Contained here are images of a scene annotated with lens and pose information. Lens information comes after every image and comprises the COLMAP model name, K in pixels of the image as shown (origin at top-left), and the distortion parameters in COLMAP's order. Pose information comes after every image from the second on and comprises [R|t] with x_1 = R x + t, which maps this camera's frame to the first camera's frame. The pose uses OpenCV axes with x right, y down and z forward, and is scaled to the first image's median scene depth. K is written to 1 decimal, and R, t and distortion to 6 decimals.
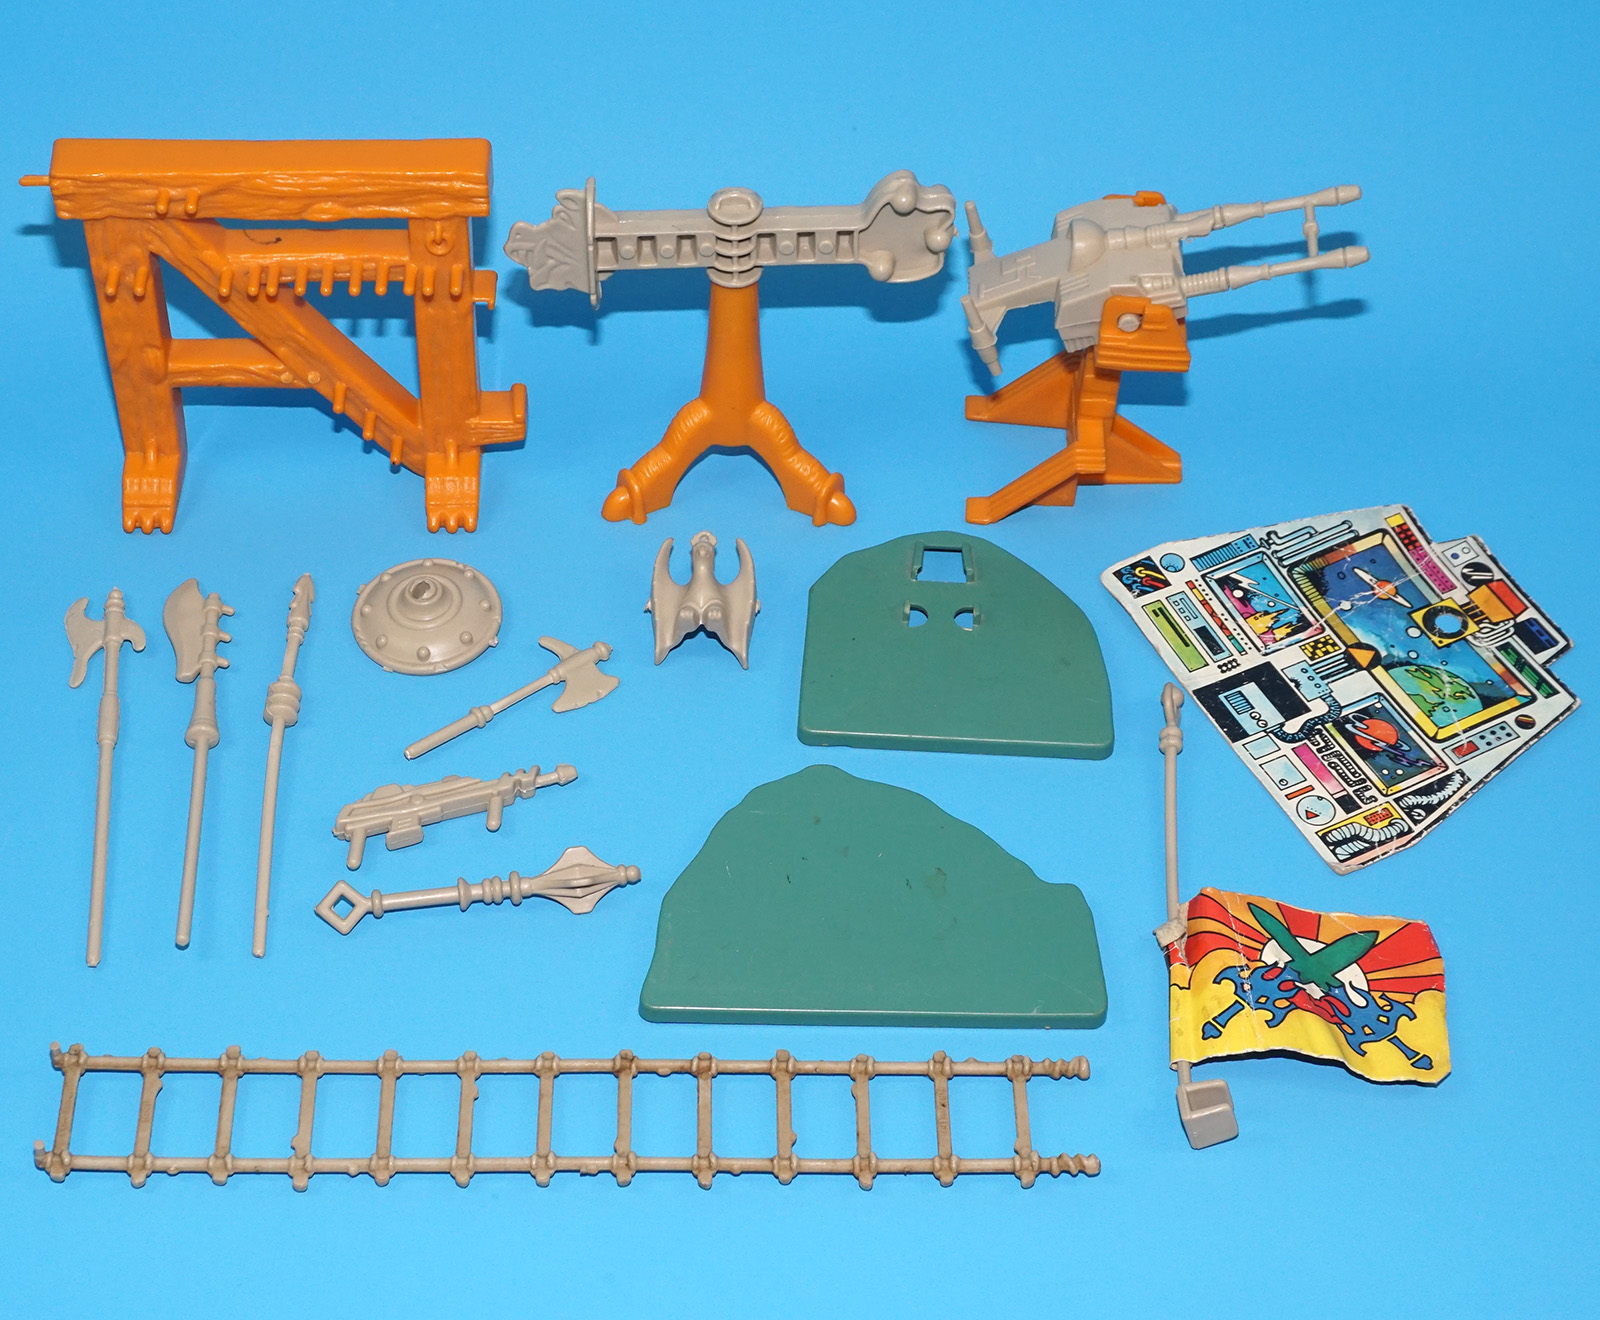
lens RADIAL K [[3101.6, 0, 746.9], [0, 3101.6, 664.0], [0, 0, 1]] dist [0.126489, 0.000000]
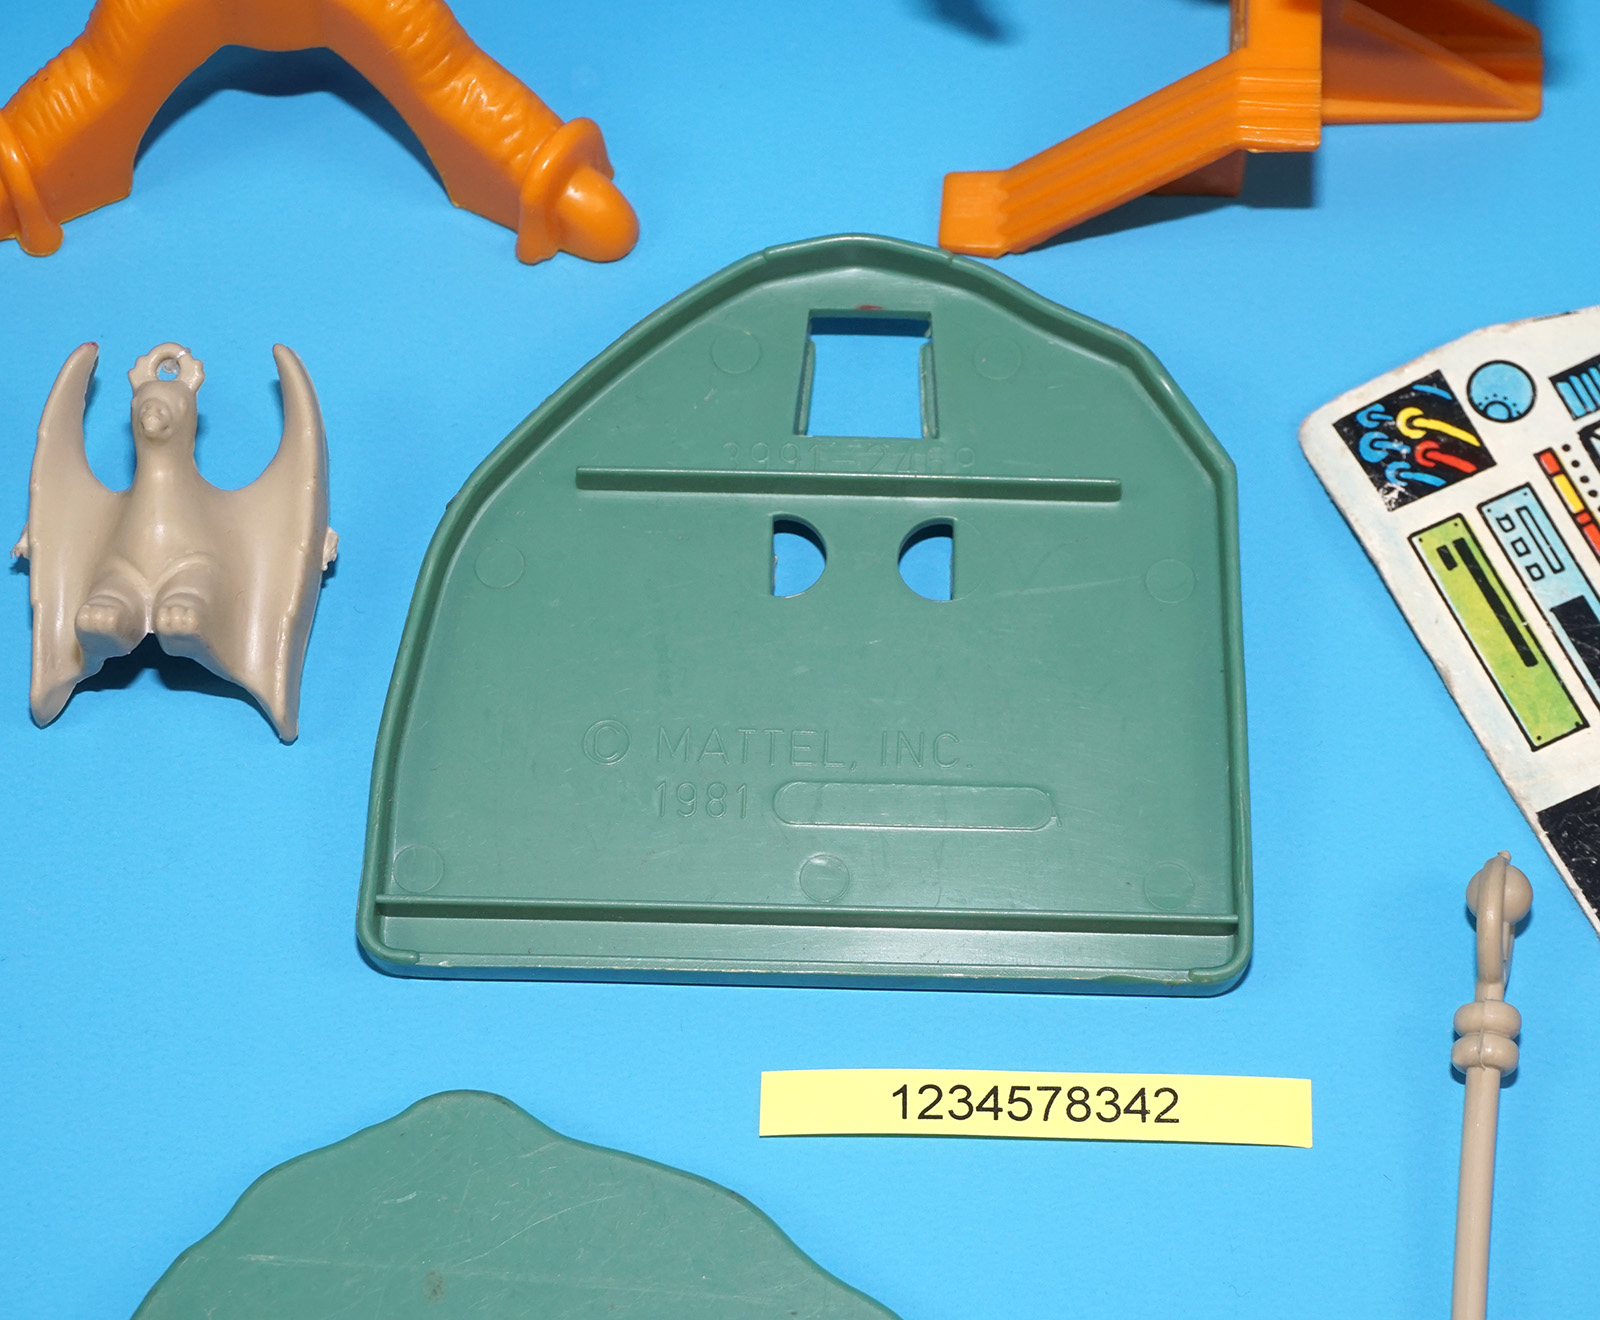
lens RADIAL K [[4235.6, 0, 815.0], [0, 4235.6, 664.0], [0, 0, 1]] dist [0.059717, 0.000000]
pose [[0.999417, 0.008803, -0.032989, 0.076346], [0.000054, 0.965786, 0.259341, -0.133604], [0.034144, -0.259191, 0.965222, 0.532328]]
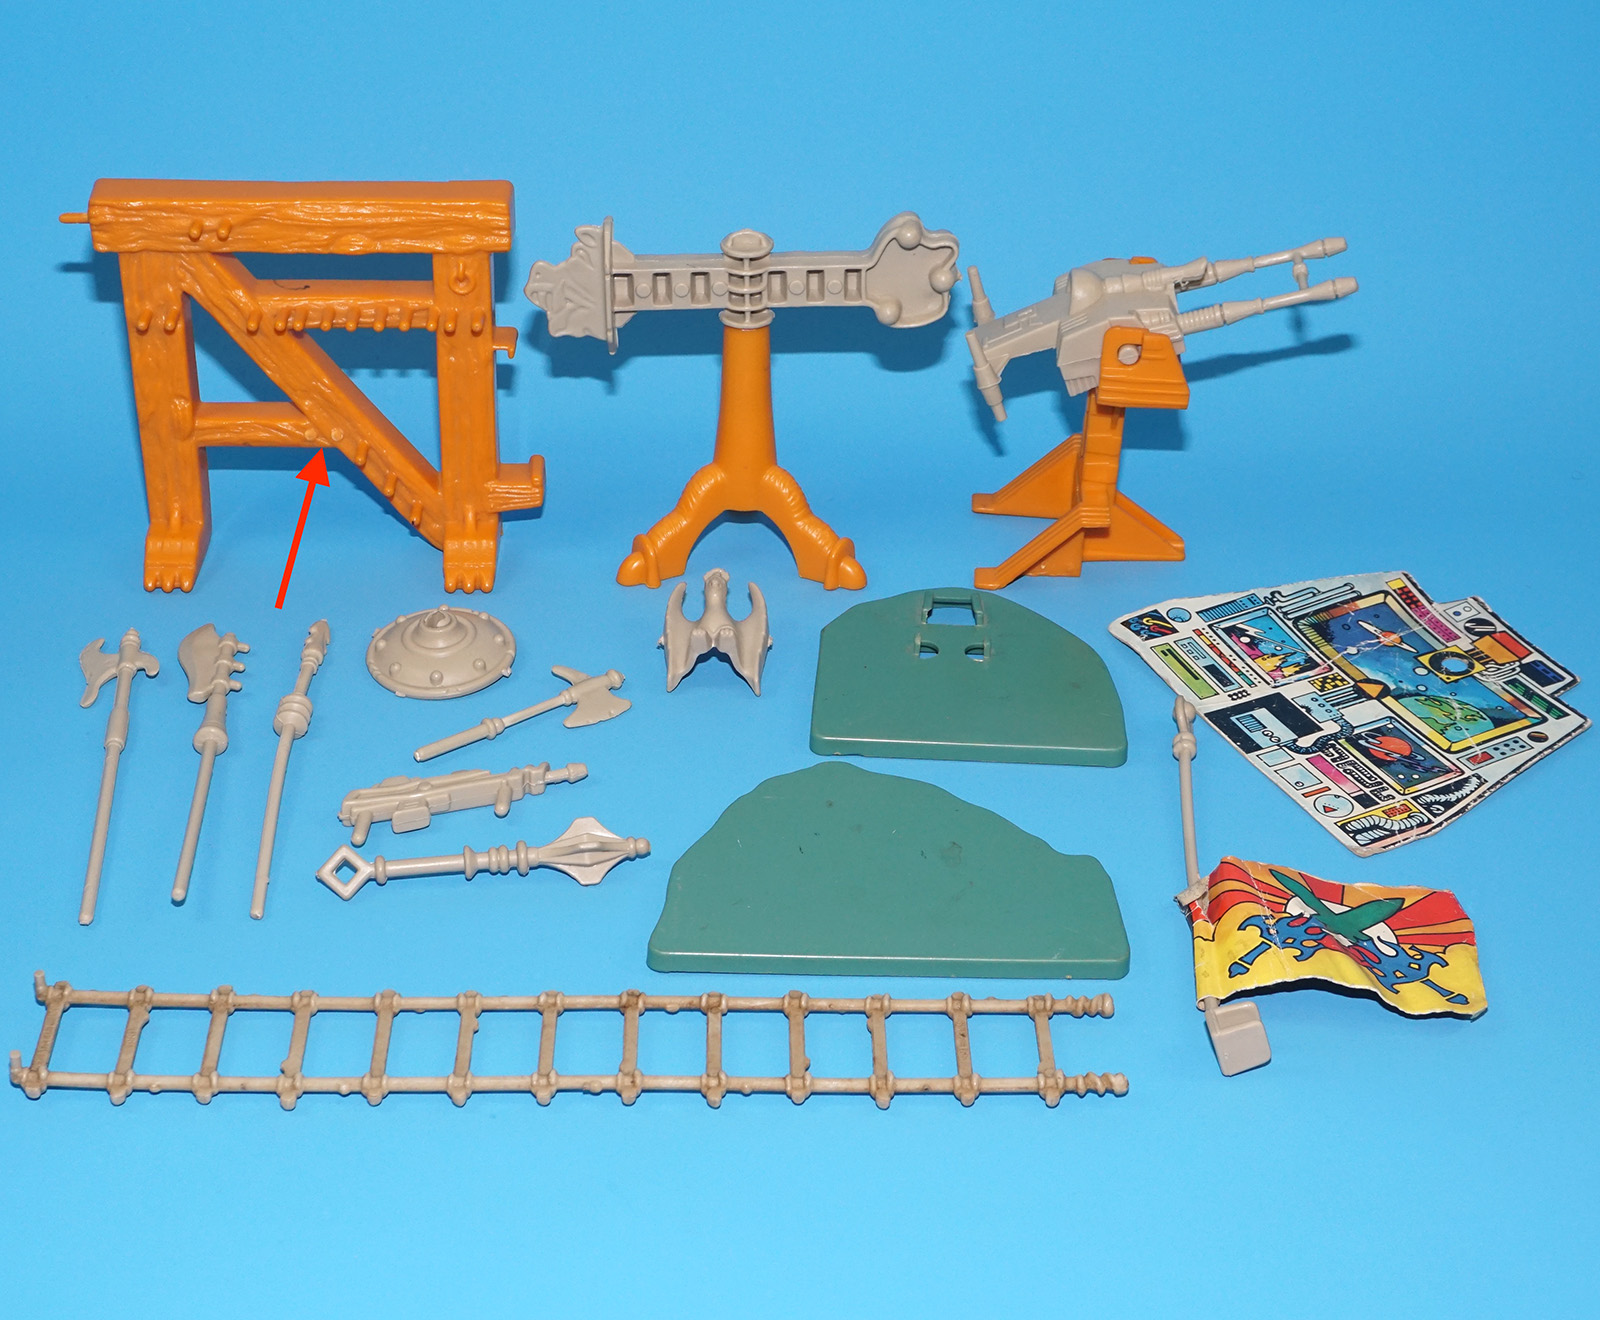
lens RADIAL K [[2888.8, 0, 783.2], [0, 2888.8, 655.8], [0, 0, 1]] dist [0.112423, 0.000000]
pose [[0.999981, -0.001526, 0.005933, 0.002273], [0.002960, 0.968311, -0.249730, 0.222605], [-0.005364, 0.249743, 0.968297, 0.093280]]
